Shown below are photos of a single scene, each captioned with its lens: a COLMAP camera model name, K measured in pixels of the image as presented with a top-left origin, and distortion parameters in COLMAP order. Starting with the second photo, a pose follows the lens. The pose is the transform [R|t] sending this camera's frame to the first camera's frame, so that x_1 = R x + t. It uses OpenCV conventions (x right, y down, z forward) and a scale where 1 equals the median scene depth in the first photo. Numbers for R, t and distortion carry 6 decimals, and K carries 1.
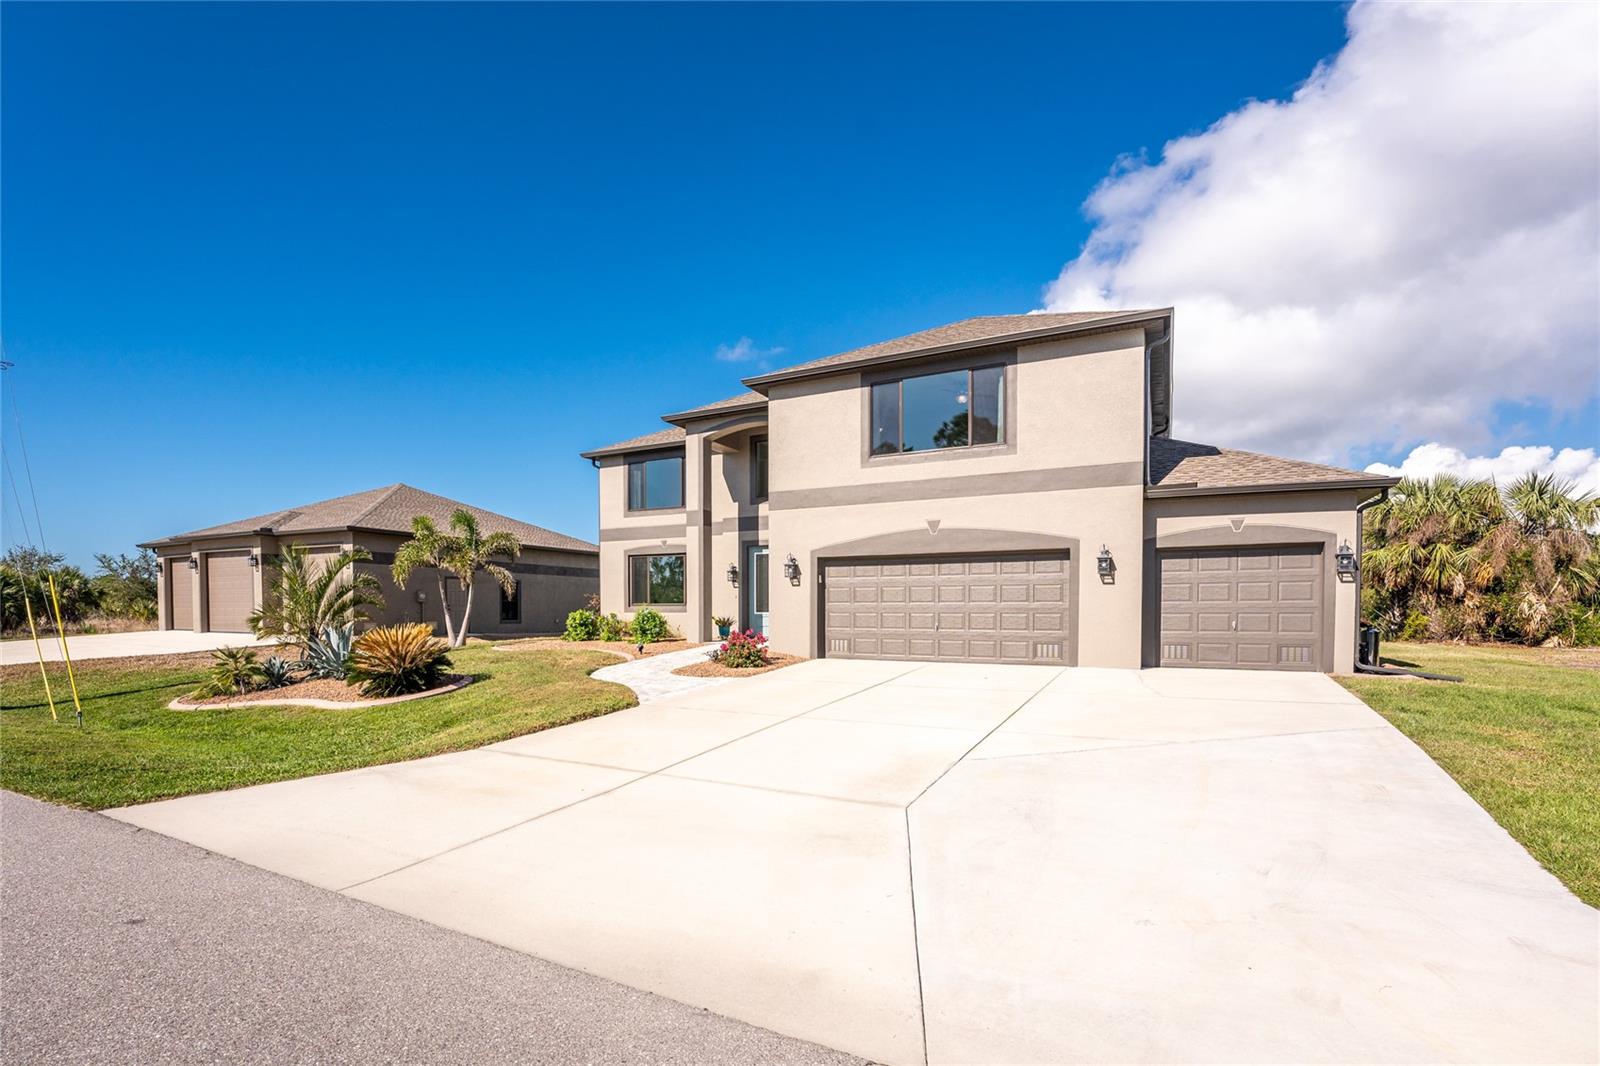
lens RADIAL K [[771.9, 0, 799.0], [0, 771.9, 643.5], [0, 0, 1]] dist [0.001546, -0.000159]
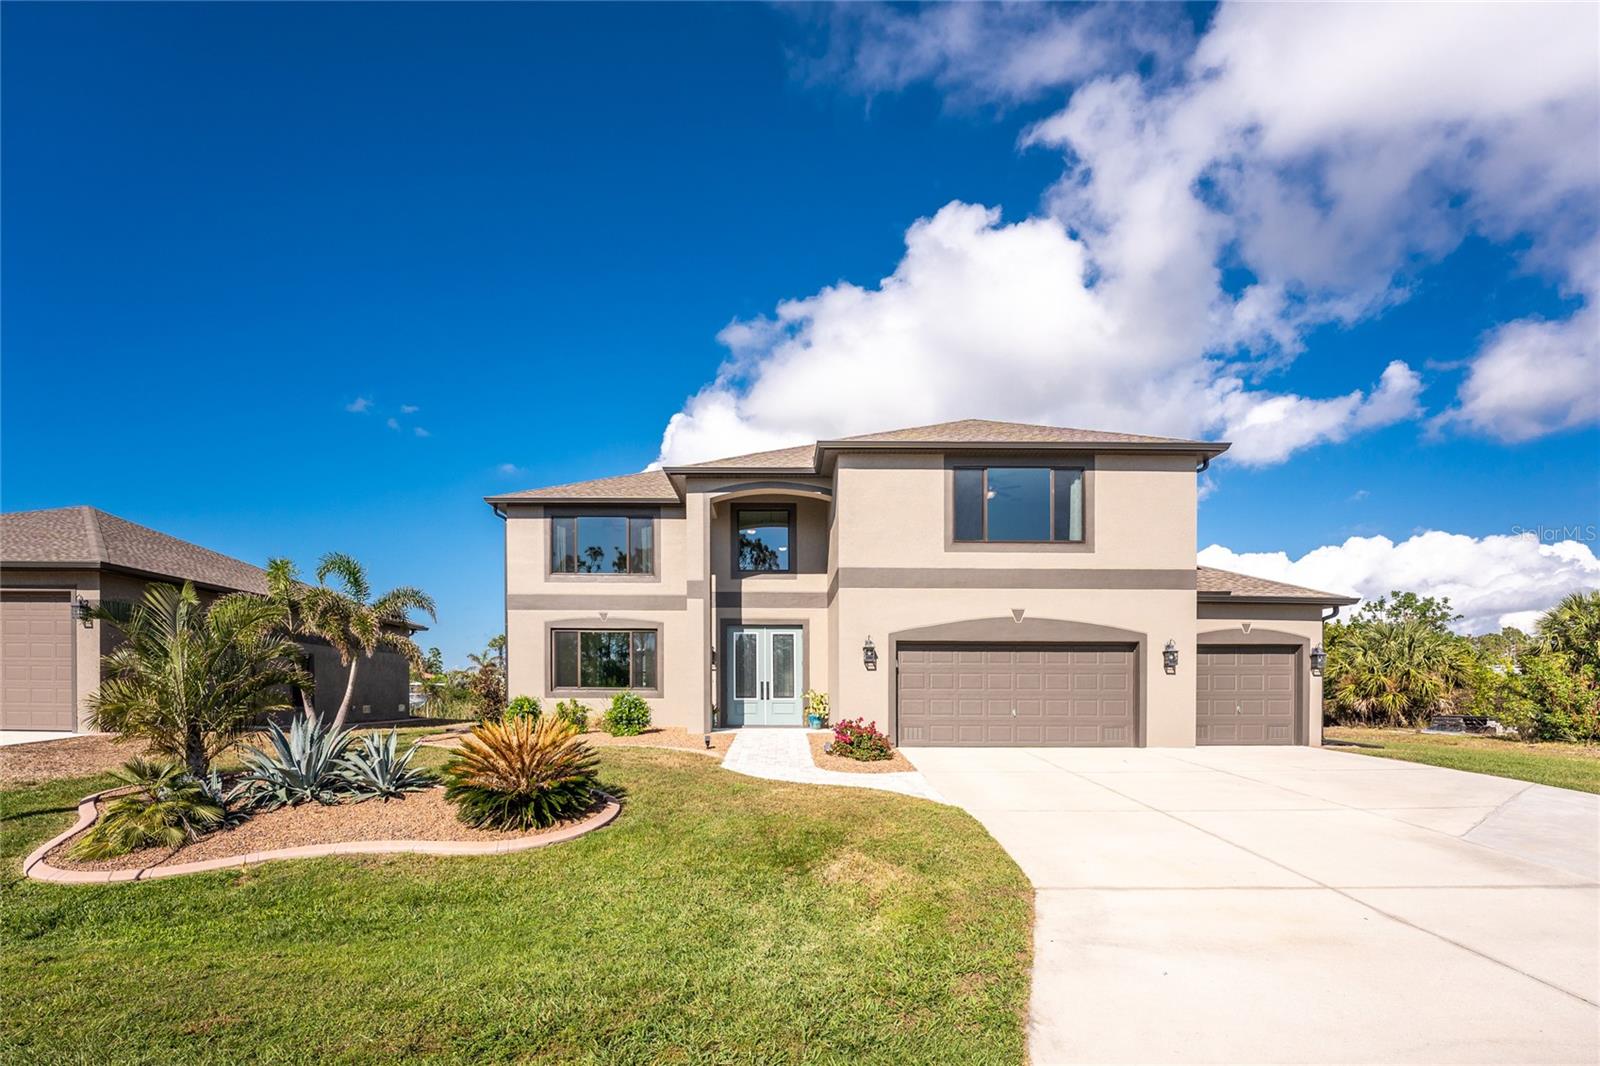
lens RADIAL K [[733.7, 0, 784.7], [0, 733.7, 704.5], [0, 0, 1]] dist [0.001235, -0.000082]
pose [[0.877053, -0.003995, 0.480378, -0.525714], [0.017710, 0.999555, -0.024022, -0.013971], [-0.480068, 0.029576, 0.876733, 0.276691]]
